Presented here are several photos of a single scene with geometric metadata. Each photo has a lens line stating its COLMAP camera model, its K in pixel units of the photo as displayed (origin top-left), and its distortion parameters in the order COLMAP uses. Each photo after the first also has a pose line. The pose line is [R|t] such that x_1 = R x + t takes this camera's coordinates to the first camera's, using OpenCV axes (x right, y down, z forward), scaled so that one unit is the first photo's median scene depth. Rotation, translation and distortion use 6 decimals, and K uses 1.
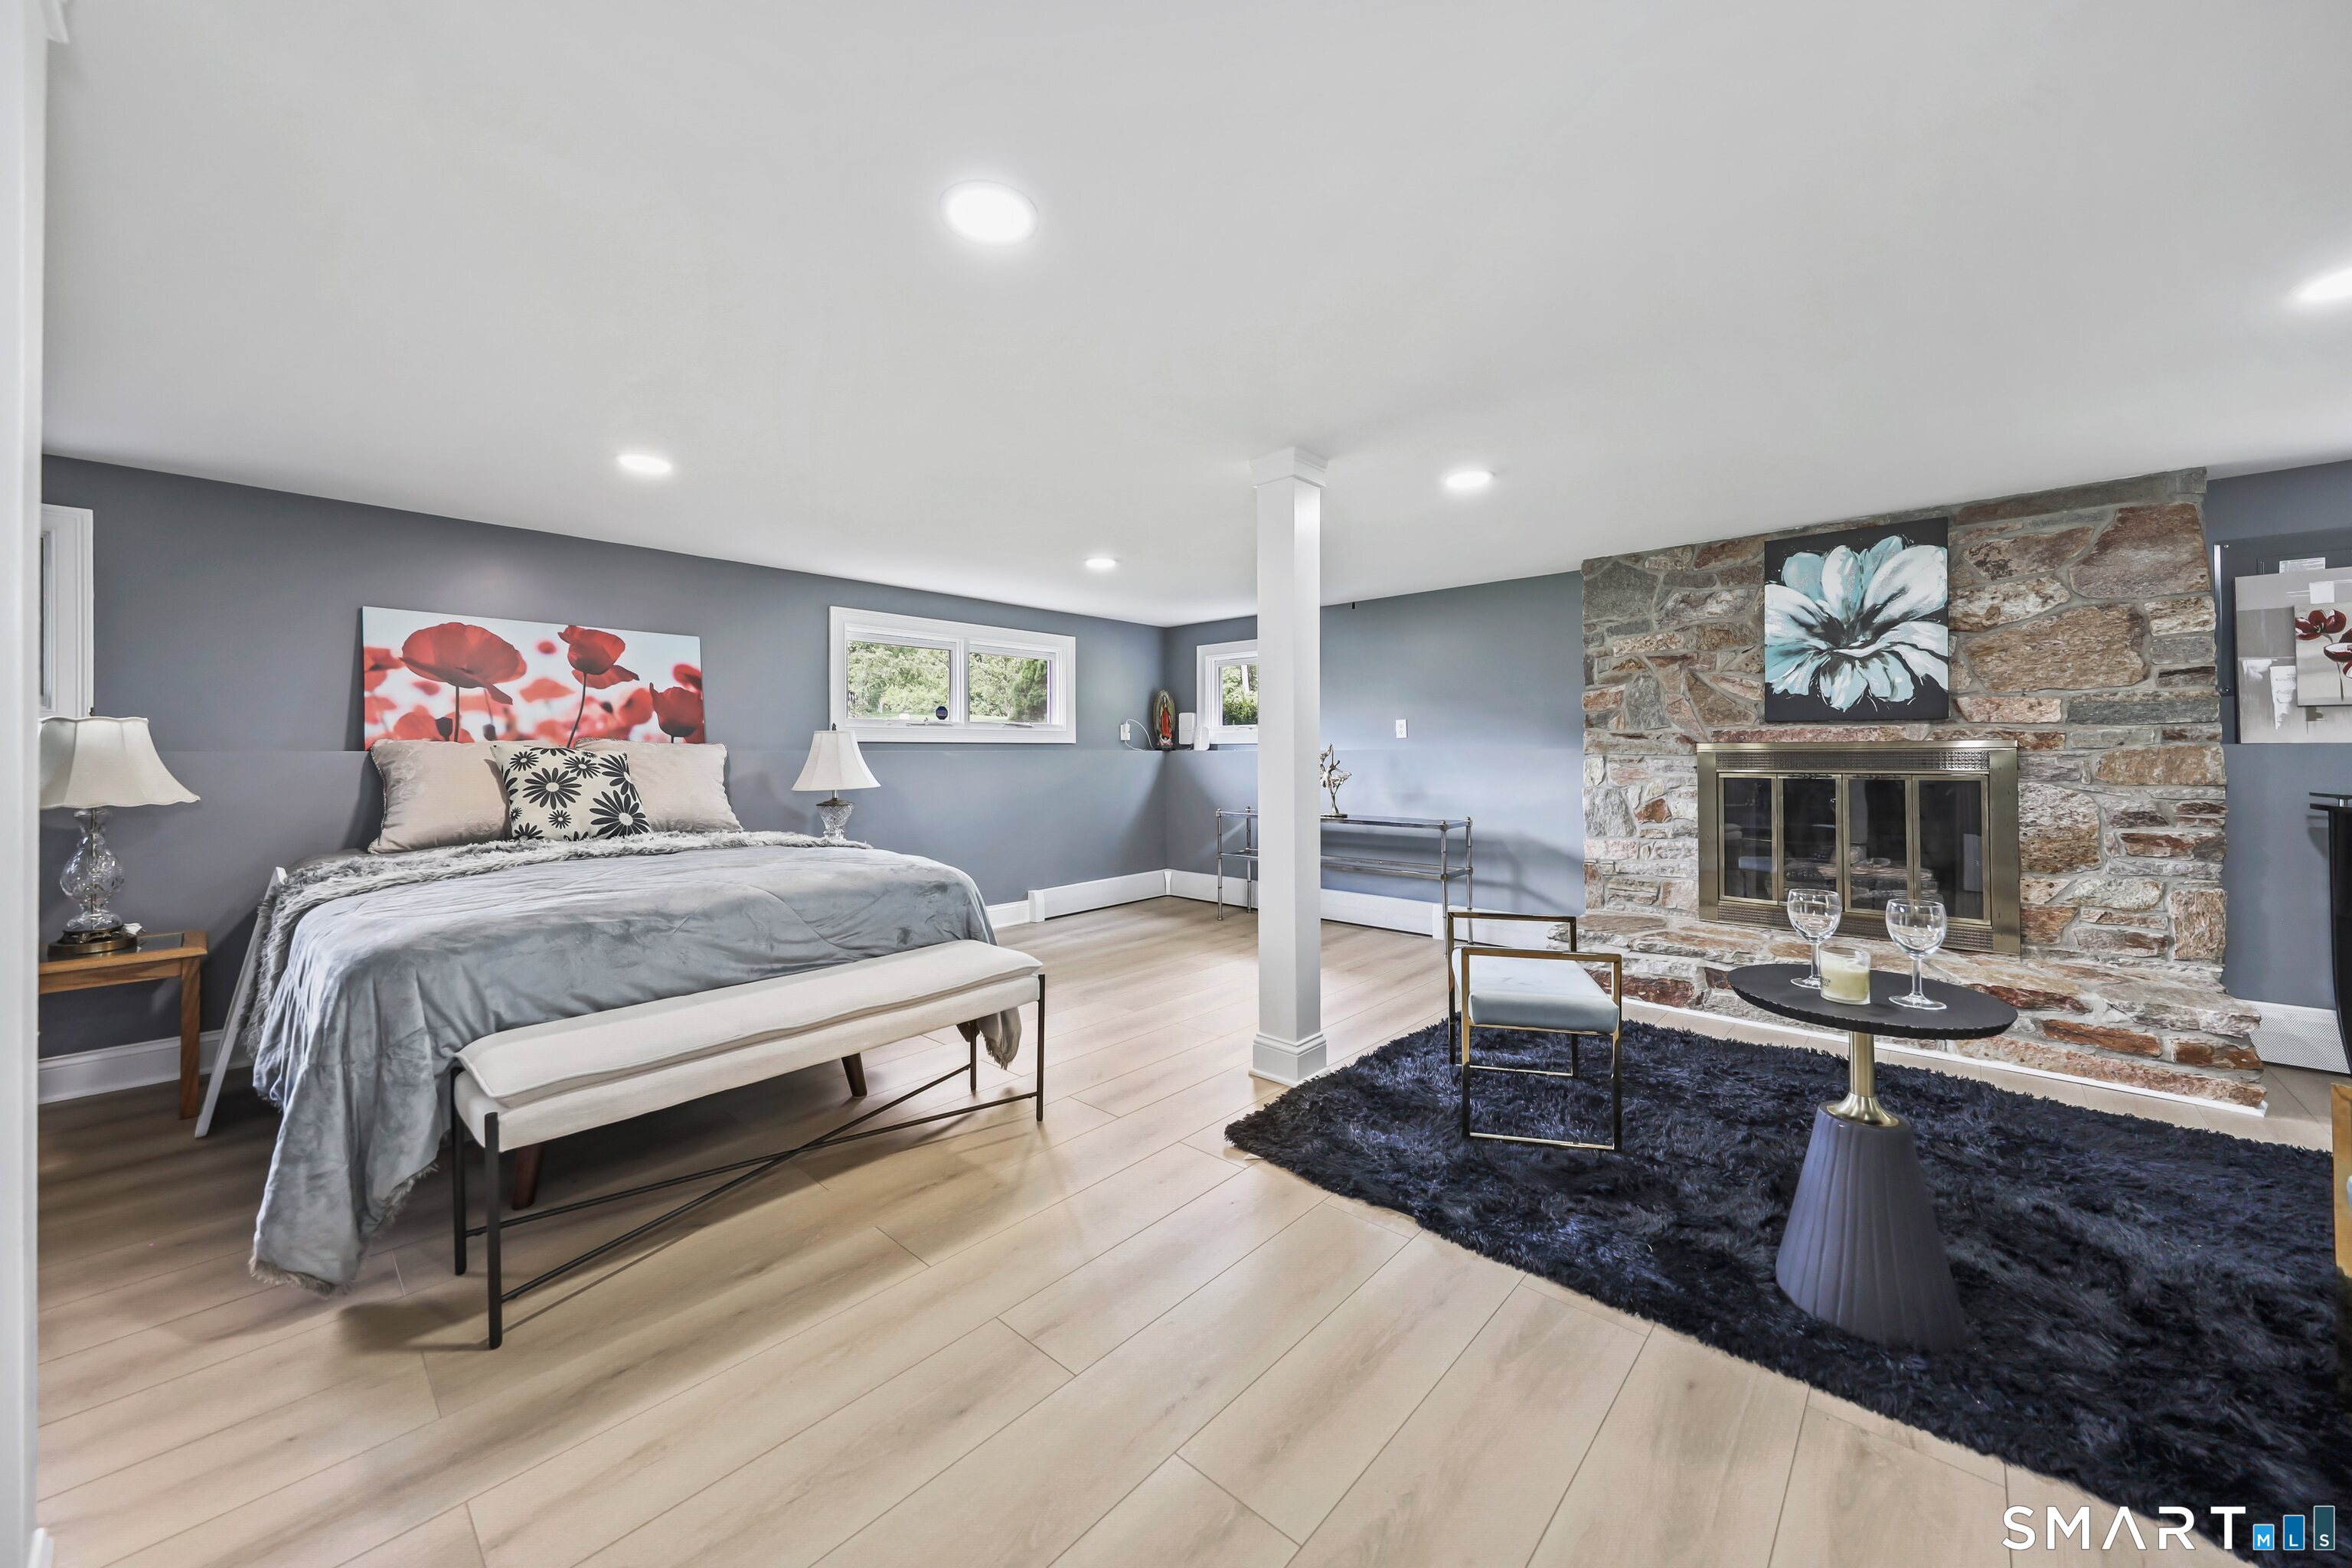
lens RADIAL K [[856.0, 0, 1171.2], [0, 856.0, 745.3], [0, 0, 1]] dist [0.000247, 0.000192]
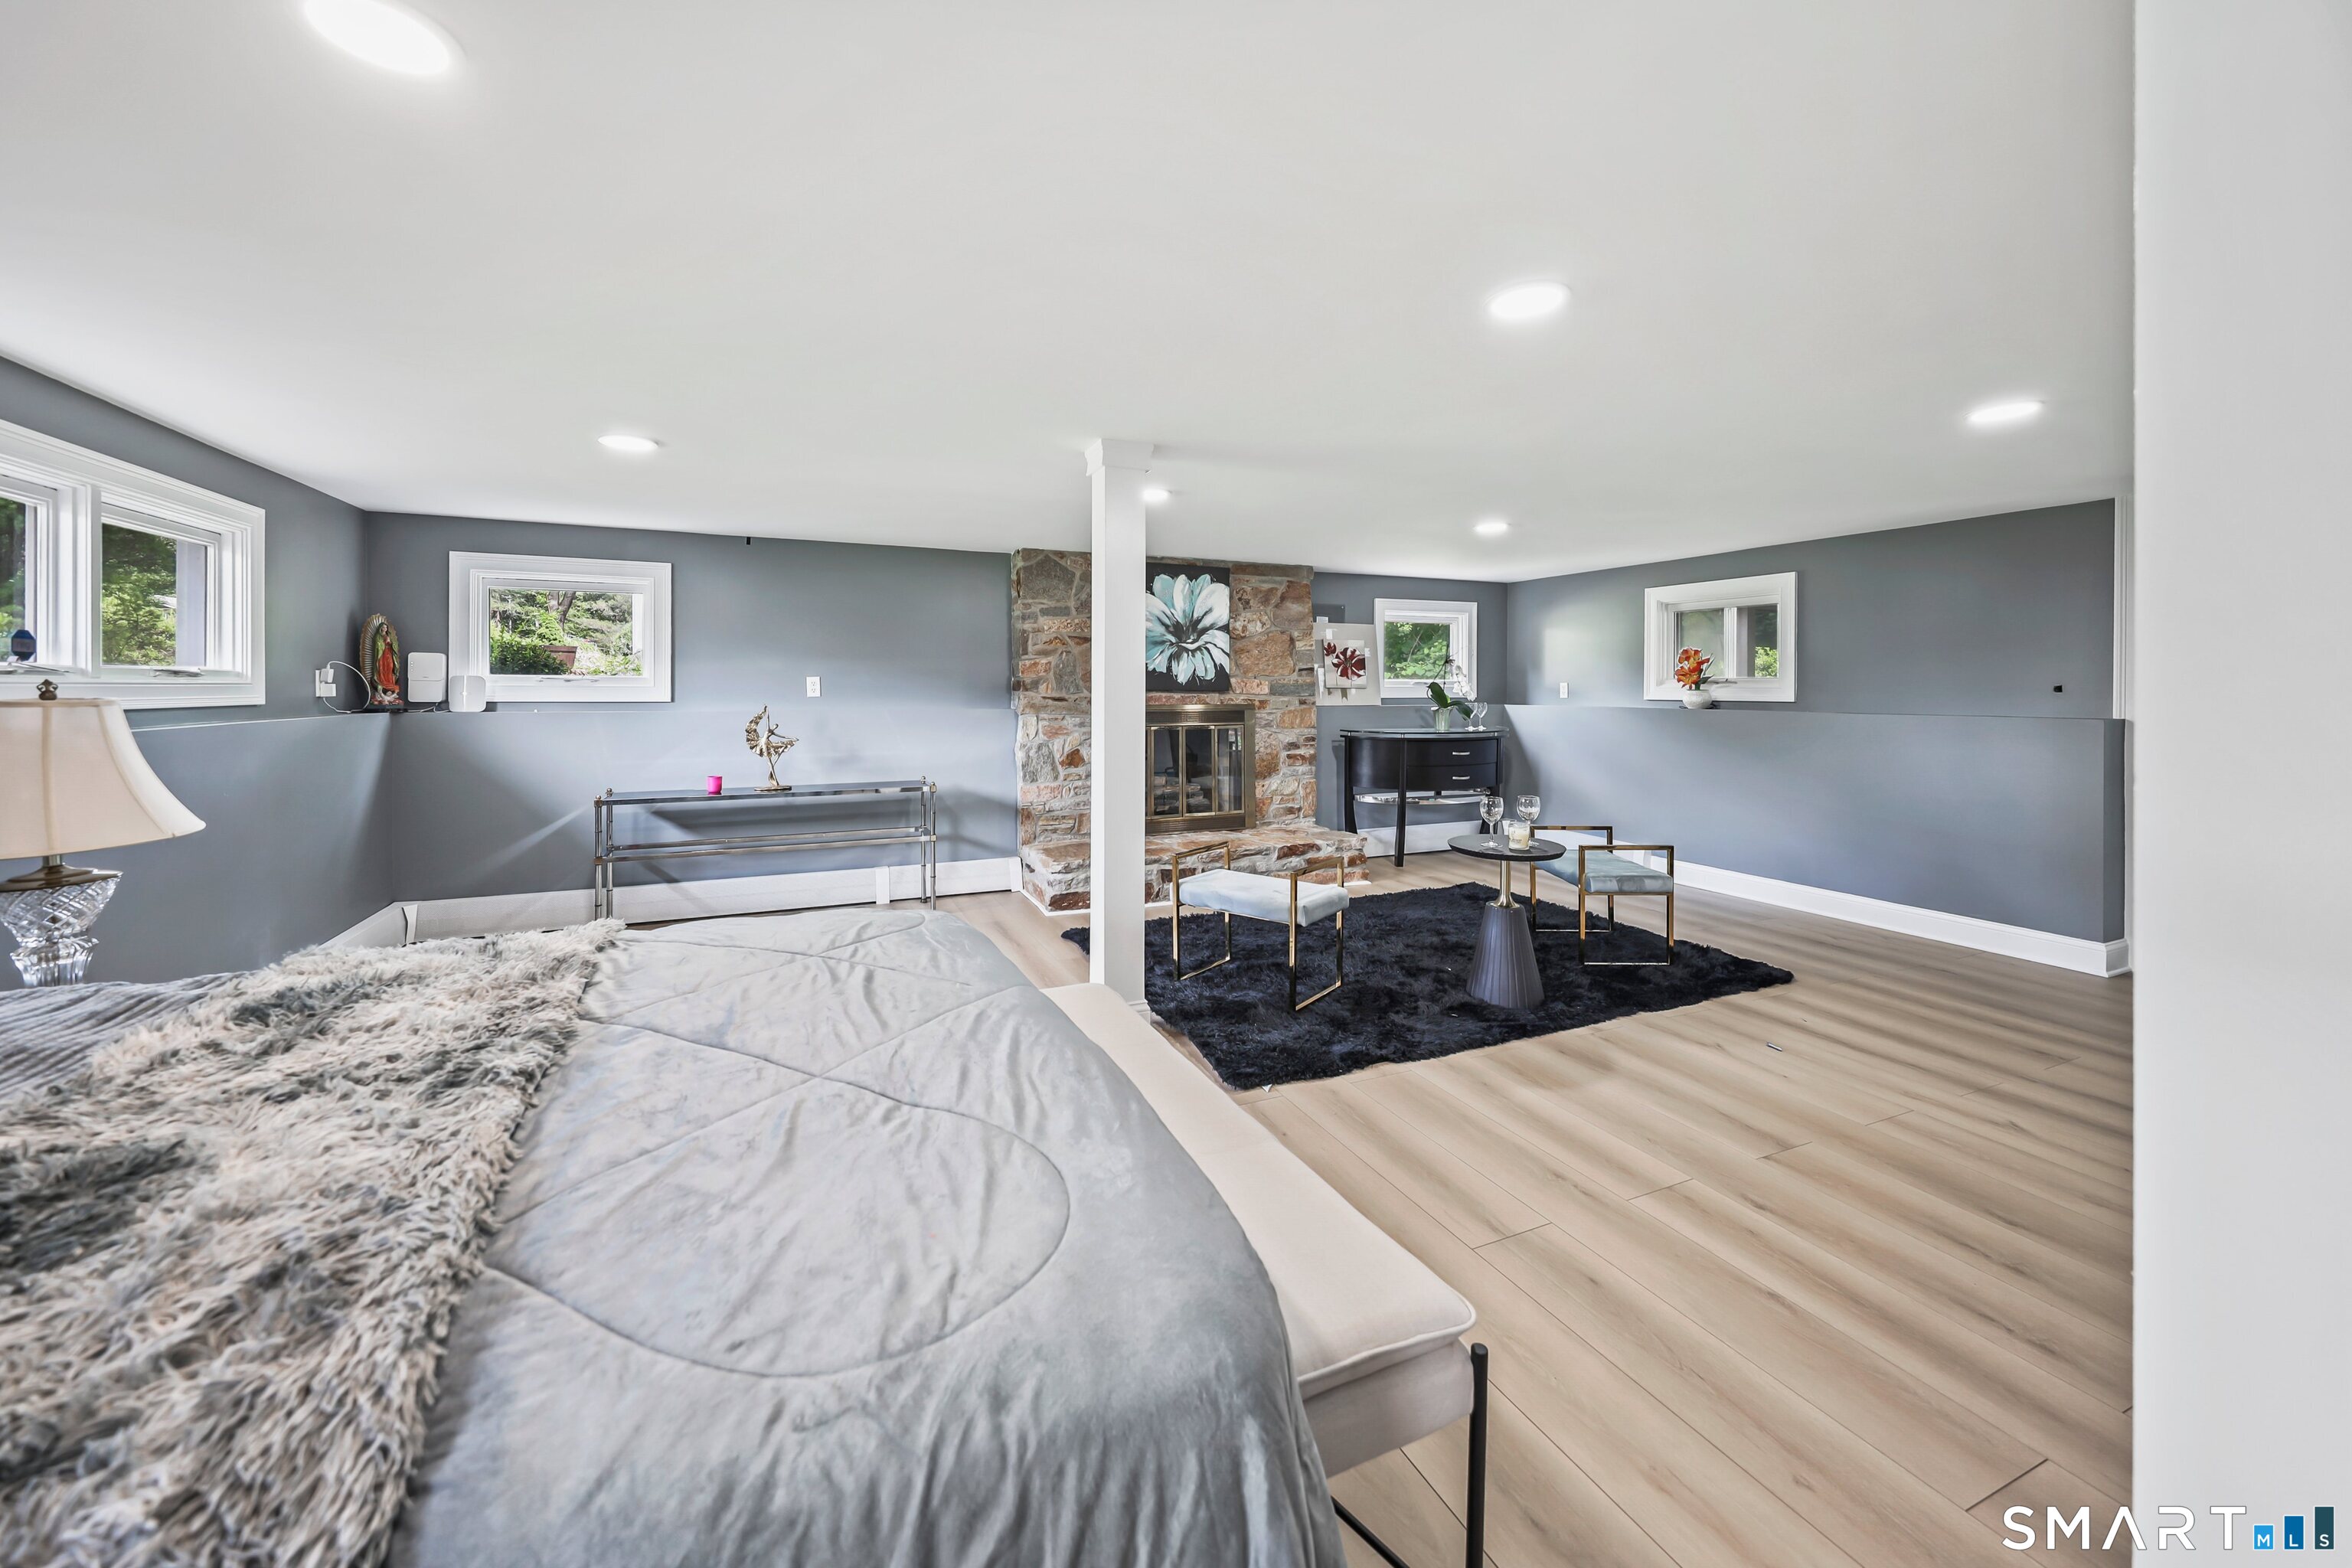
lens RADIAL K [[876.5, 0, 1162.6], [0, 876.5, 684.1], [0, 0, 1]] dist [-0.000880, -0.000059]
pose [[0.403061, 0.008777, 0.915131, -0.688994], [-0.011728, 0.999921, -0.004424, -0.035373], [-0.915098, -0.008949, 0.403132, 0.437458]]
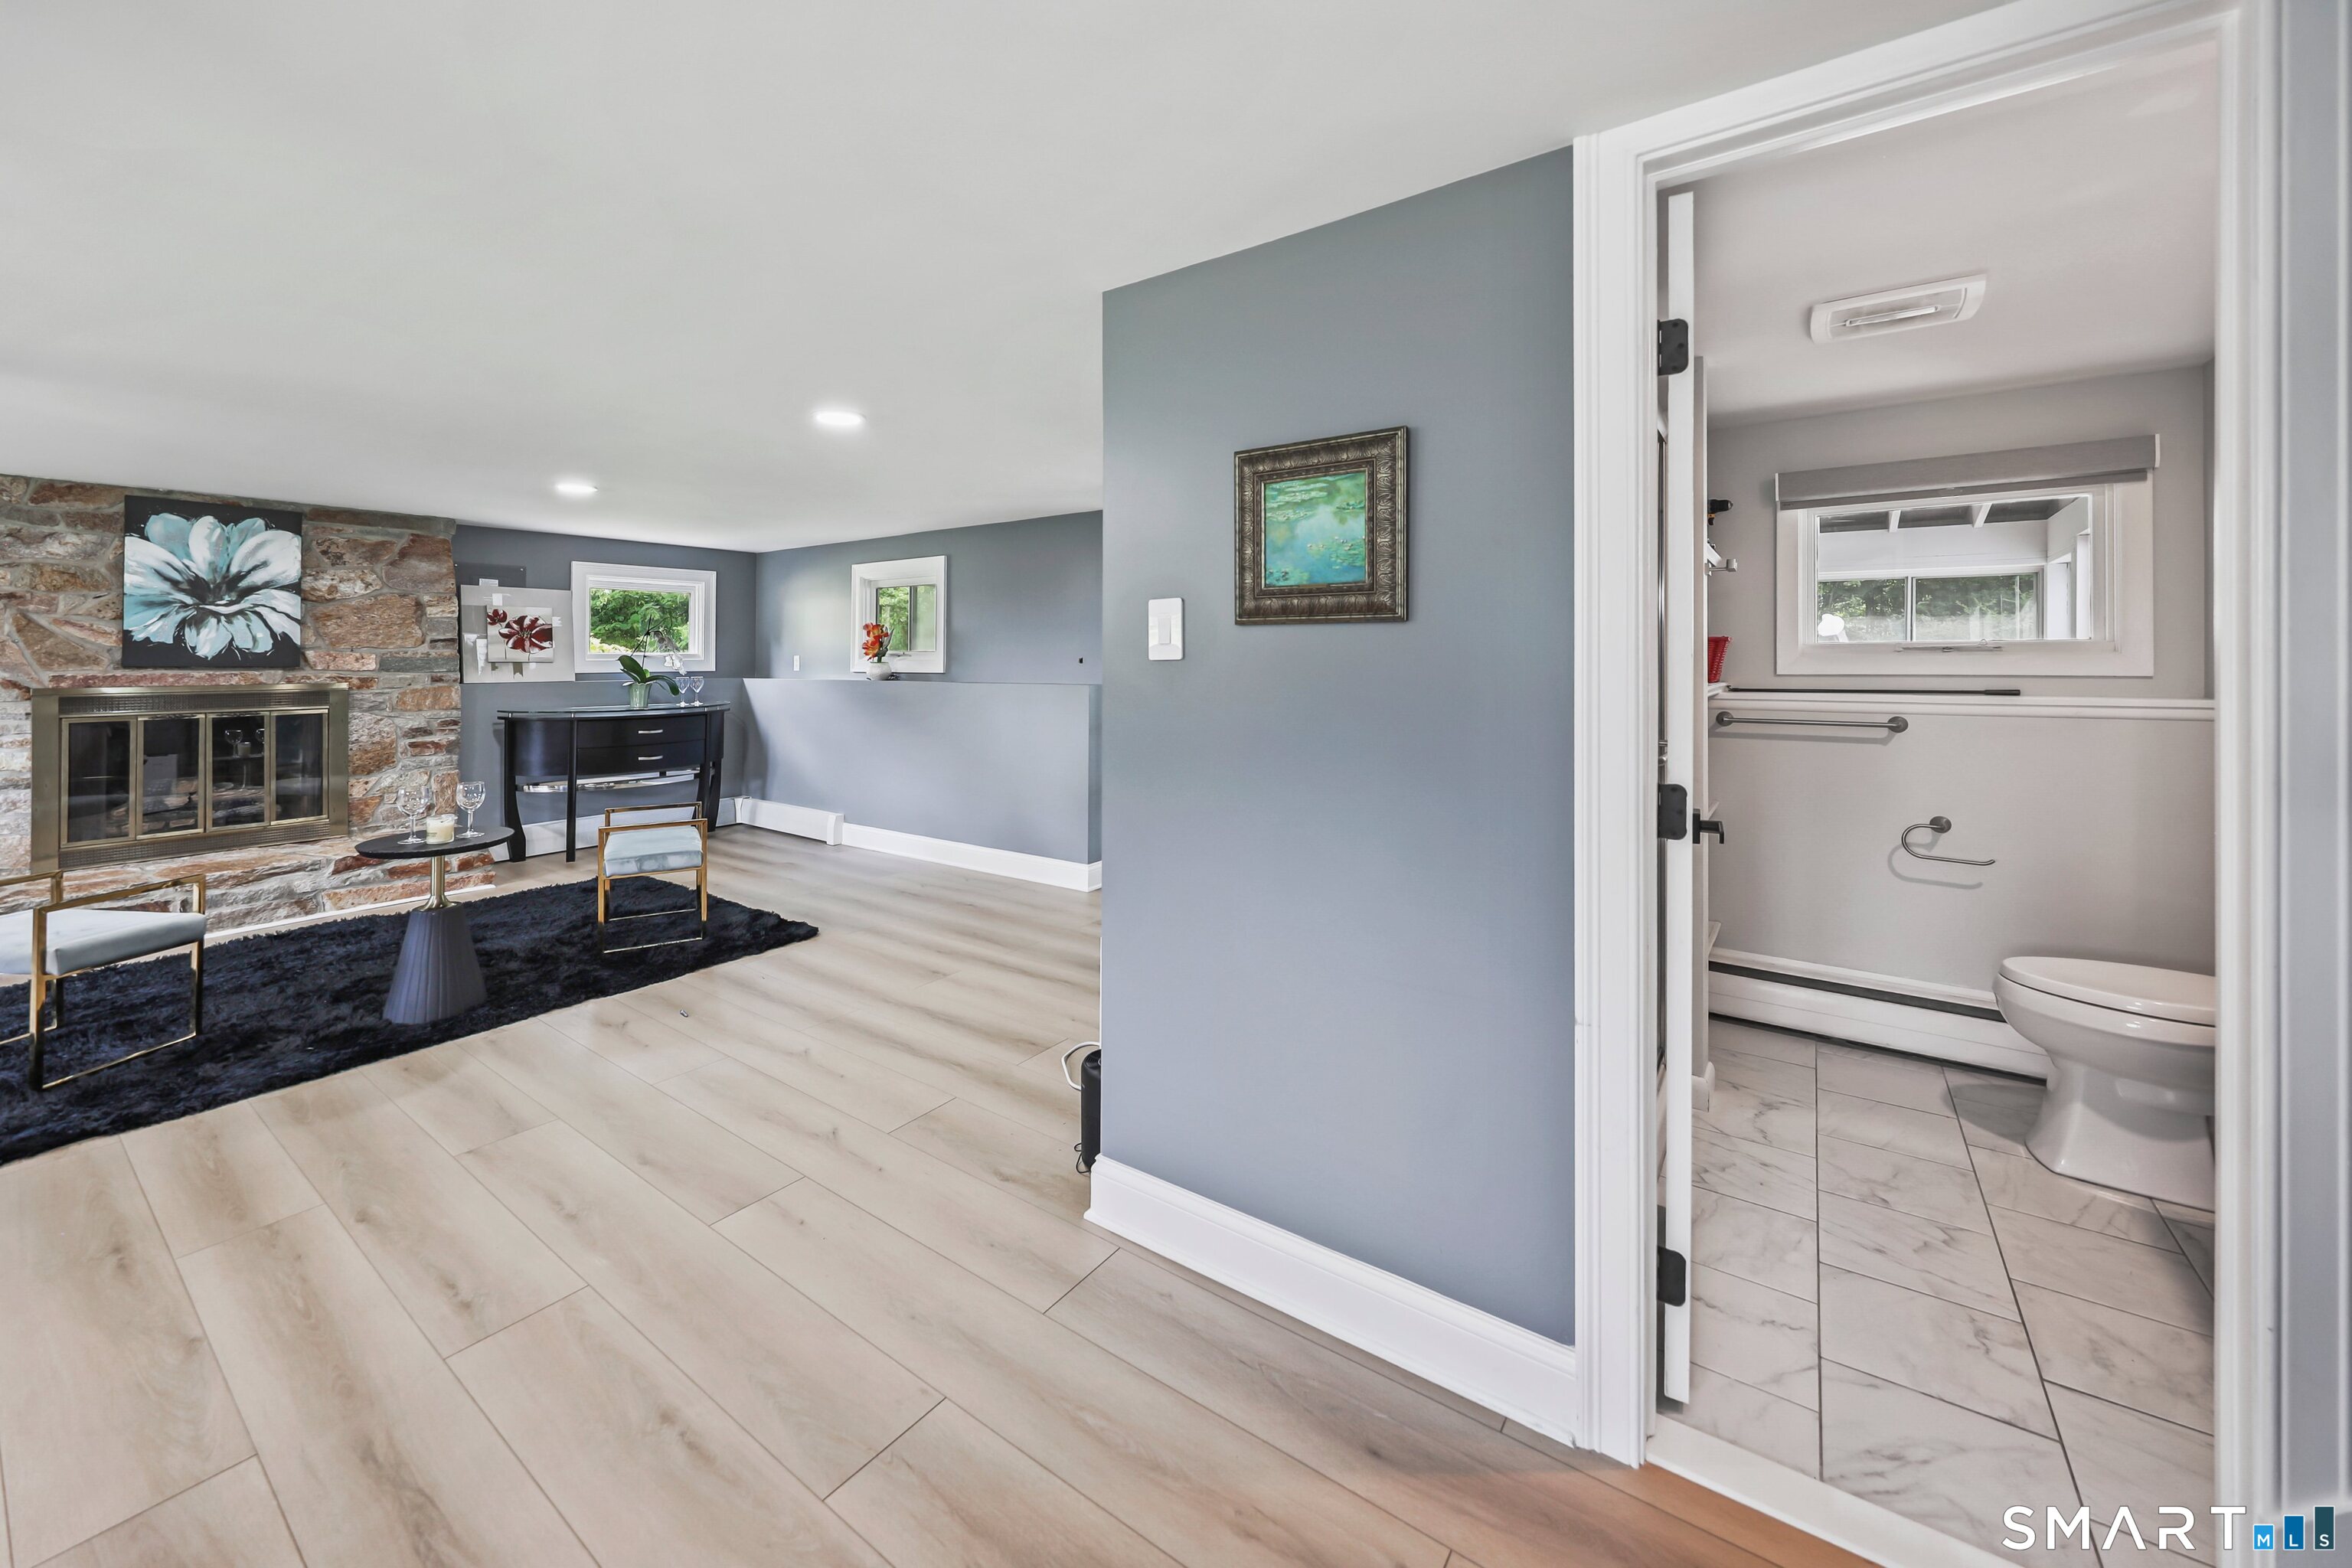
lens RADIAL K [[892.9, 0, 1153.0], [0, 892.9, 648.6], [0, 0, 1]] dist [0.000597, 0.000131]
pose [[-0.120646, 0.015619, 0.992573, -0.608256], [-0.006305, 0.999844, -0.016500, -0.044819], [-0.992676, -0.008249, -0.120528, -0.131416]]
